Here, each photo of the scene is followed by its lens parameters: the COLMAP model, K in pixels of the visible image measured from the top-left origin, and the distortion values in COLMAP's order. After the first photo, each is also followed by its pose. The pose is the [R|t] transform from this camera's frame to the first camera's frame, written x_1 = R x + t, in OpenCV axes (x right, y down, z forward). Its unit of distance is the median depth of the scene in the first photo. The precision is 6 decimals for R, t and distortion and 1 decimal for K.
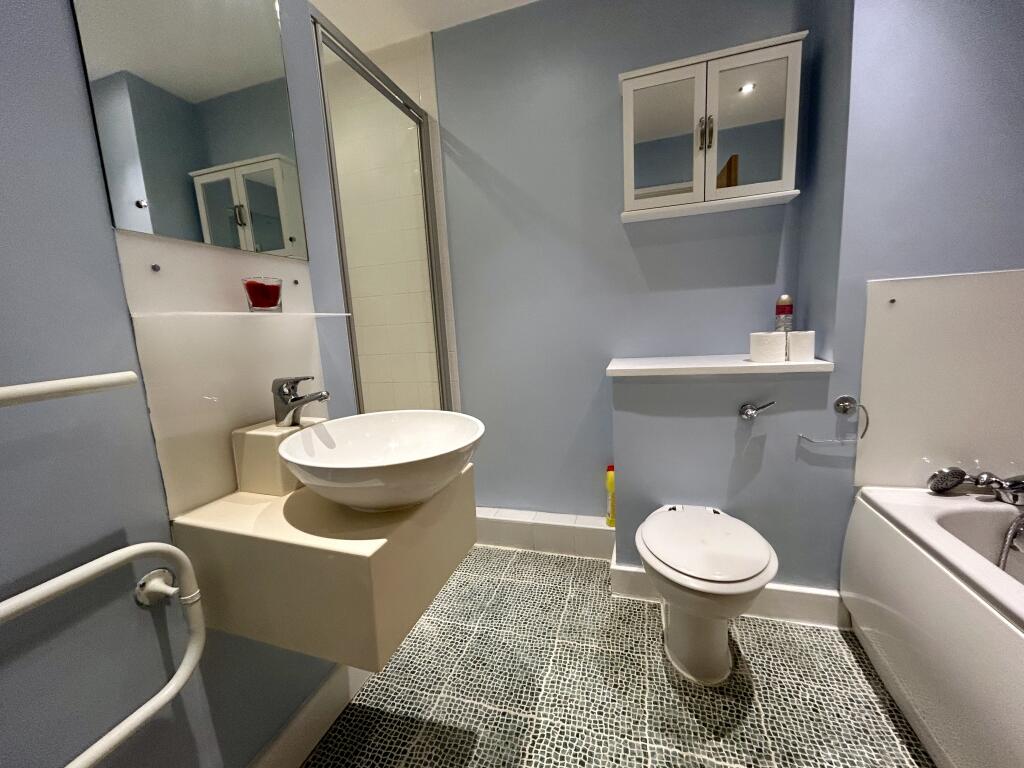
lens RADIAL K [[415.8, 0, 509.9], [0, 415.8, 384.8], [0, 0, 1]] dist [-0.002649, -0.000381]
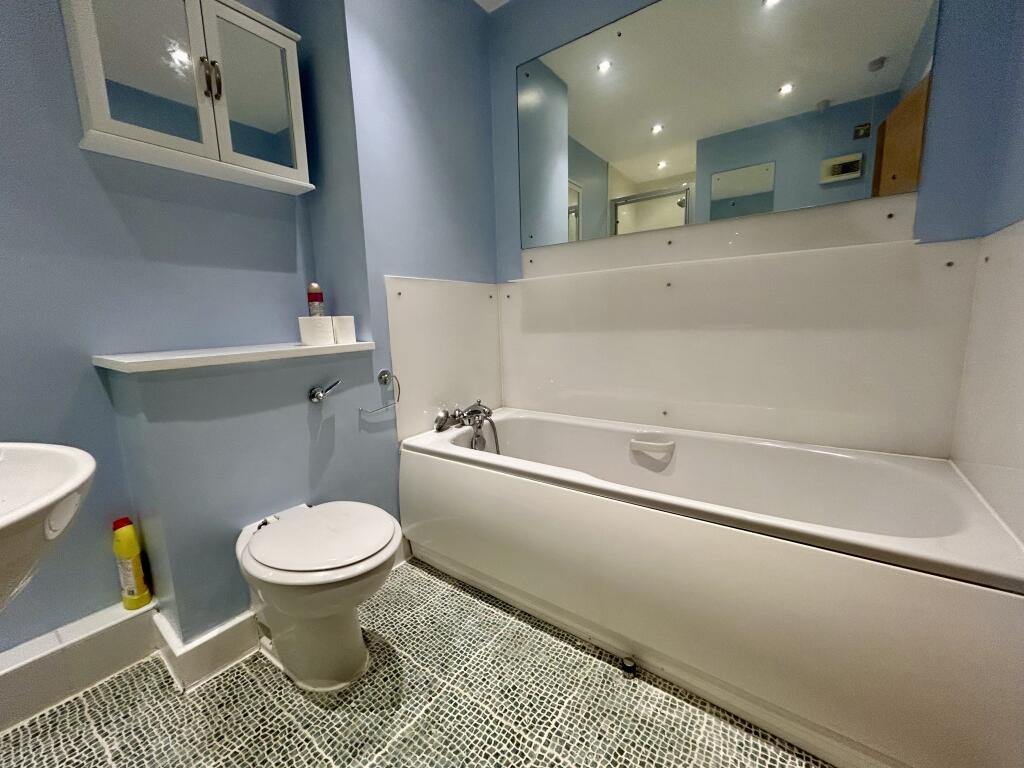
lens RADIAL K [[415.8, 0, 513.4], [0, 415.8, 386.1], [0, 0, 1]] dist [-0.002649, -0.000381]
pose [[0.305455, -0.100552, 0.946882, -0.228988], [0.148124, 0.987321, 0.057063, 0.061381], [-0.940615, 0.122826, 0.316477, 0.267525]]
